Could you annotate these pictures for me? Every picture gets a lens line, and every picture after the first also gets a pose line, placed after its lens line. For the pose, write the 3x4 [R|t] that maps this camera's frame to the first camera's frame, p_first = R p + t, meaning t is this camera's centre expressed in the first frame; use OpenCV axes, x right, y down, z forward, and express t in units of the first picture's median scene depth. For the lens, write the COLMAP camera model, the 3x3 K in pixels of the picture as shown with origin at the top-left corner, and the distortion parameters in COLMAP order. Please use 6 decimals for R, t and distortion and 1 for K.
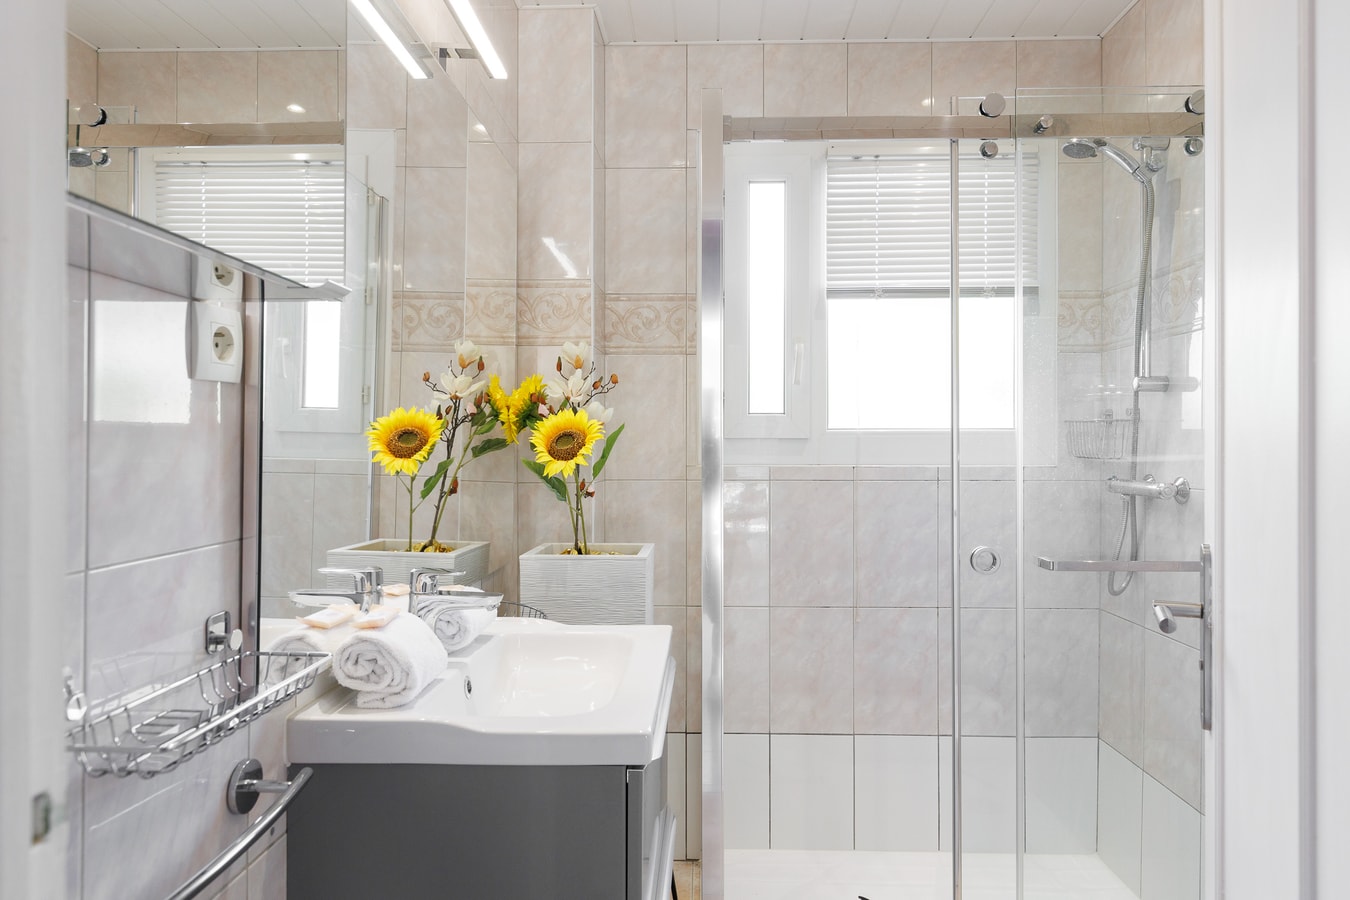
lens RADIAL K [[829.8, 0, 680.5], [0, 829.8, 445.3], [0, 0, 1]] dist [0.001937, 0.000016]
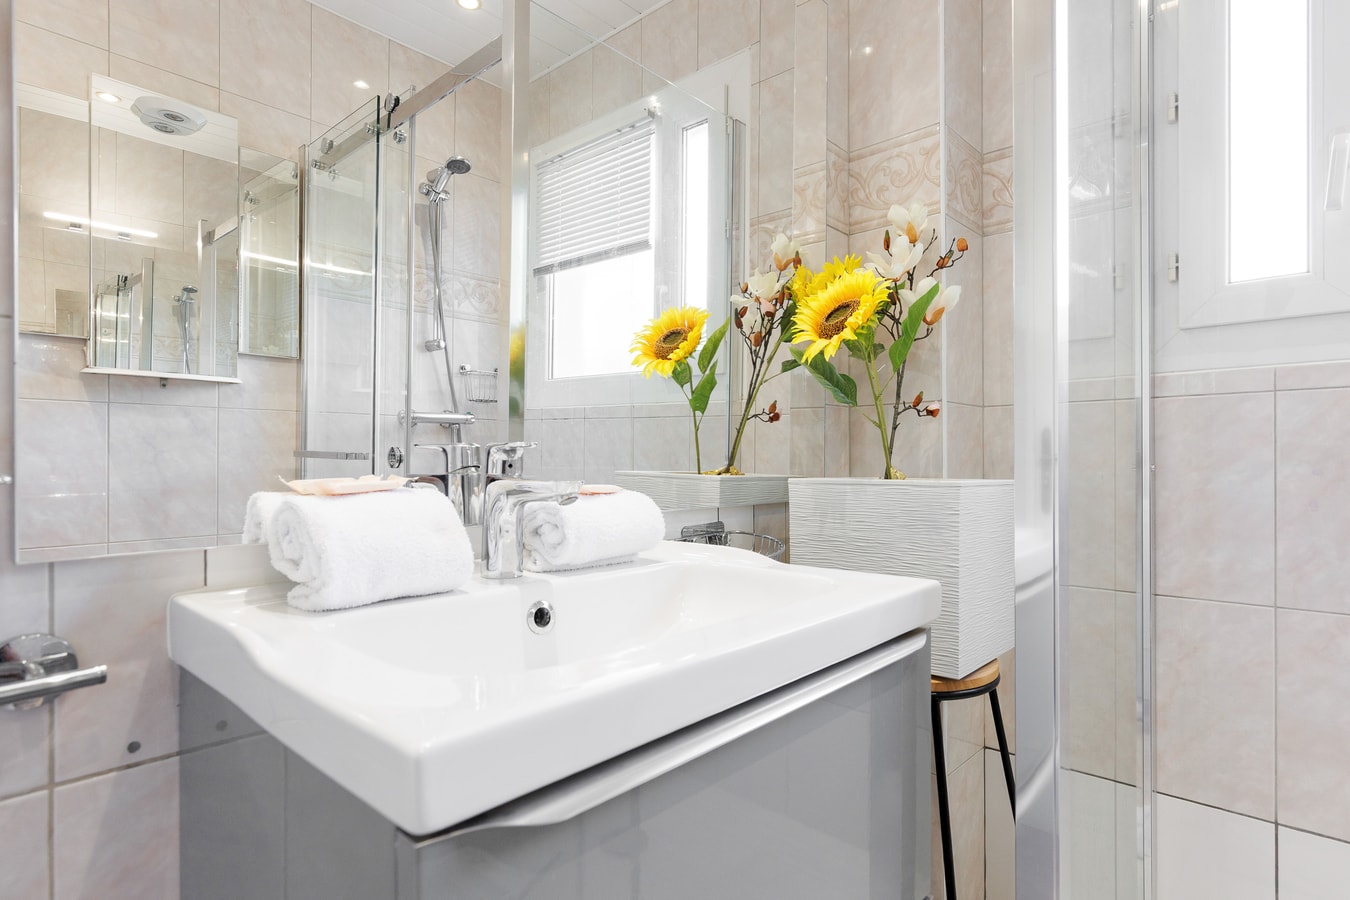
lens RADIAL K [[702.1, 0, 674.5], [0, 702.1, 461.7], [0, 0, 1]] dist [-0.002369, -0.000261]
pose [[0.759429, -0.002184, -0.650587, 0.122474], [0.003055, 0.999995, 0.000209, 0.103461], [0.650583, -0.002146, 0.759432, 0.398584]]
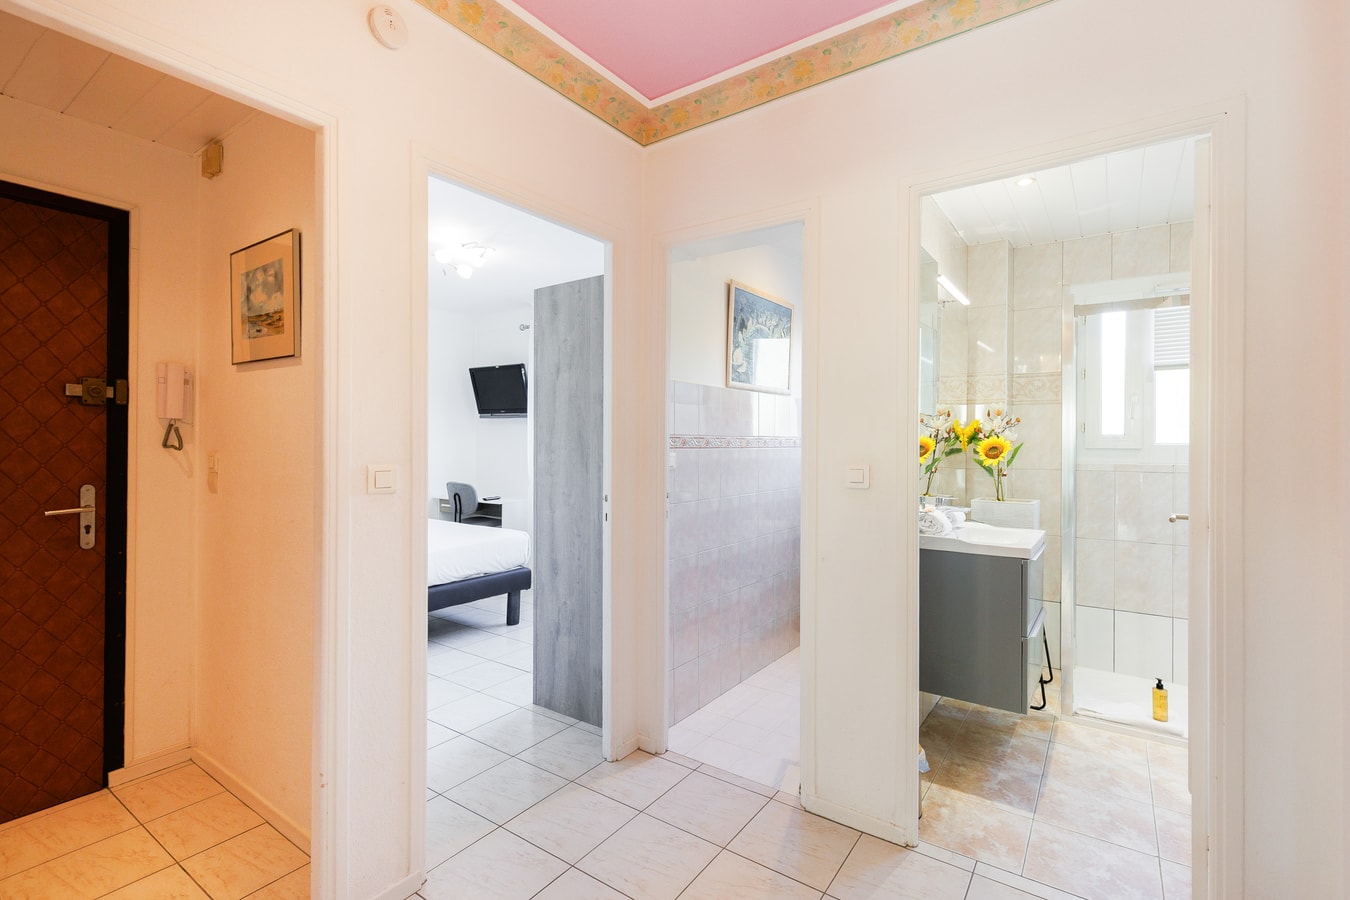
lens RADIAL K [[614.8, 0, 685.3], [0, 614.8, 447.6], [0, 0, 1]] dist [0.009403, -0.000966]
pose [[0.838775, 0.006111, -0.544445, 0.062969], [-0.003138, 0.999975, 0.006390, -0.018302], [0.544470, -0.003651, 0.838772, -0.758361]]
